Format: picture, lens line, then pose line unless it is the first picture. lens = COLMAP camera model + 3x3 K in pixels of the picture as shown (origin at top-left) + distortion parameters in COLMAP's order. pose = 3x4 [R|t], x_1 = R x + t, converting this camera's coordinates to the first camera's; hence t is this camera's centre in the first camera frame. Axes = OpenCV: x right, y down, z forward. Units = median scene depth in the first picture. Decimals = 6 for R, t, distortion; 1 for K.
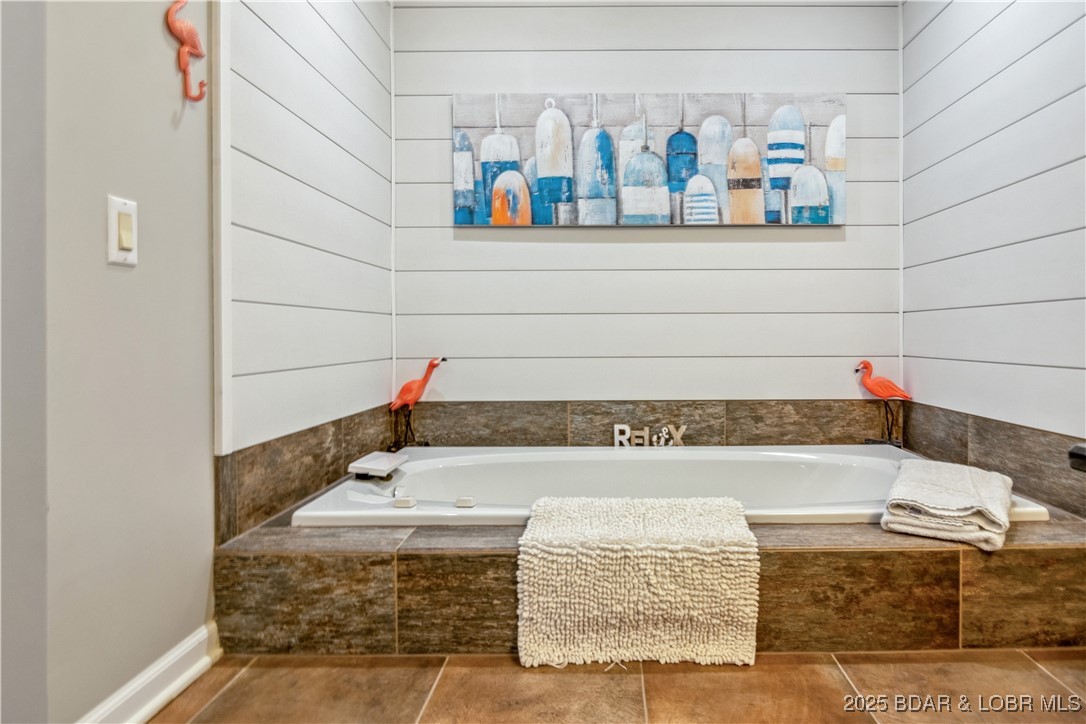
lens RADIAL K [[669.4, 0, 613.7], [0, 669.4, 357.1], [0, 0, 1]] dist [-0.003173, -0.002814]
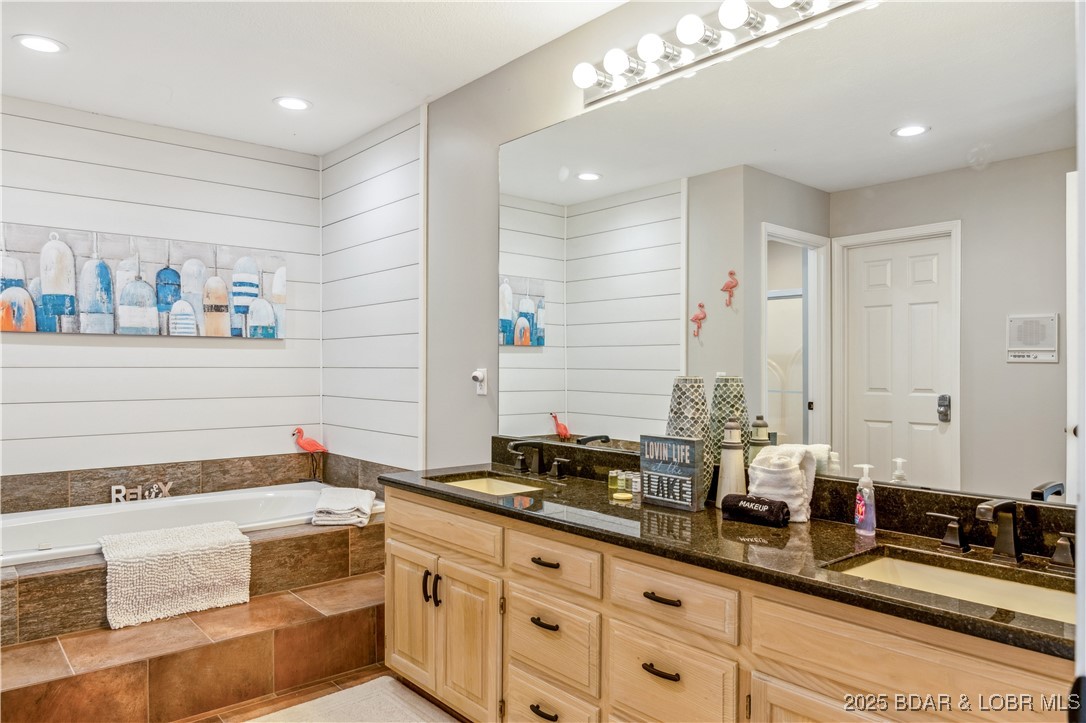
lens RADIAL K [[720.9, 0, 543.0], [0, 720.9, 361.5], [0, 0, 1]] dist [-0.002217, -0.002997]
pose [[0.762437, 0.010425, 0.646979, -0.270101], [0.015359, 0.999297, -0.034201, -0.082222], [-0.646880, 0.036013, 0.761741, -0.631428]]
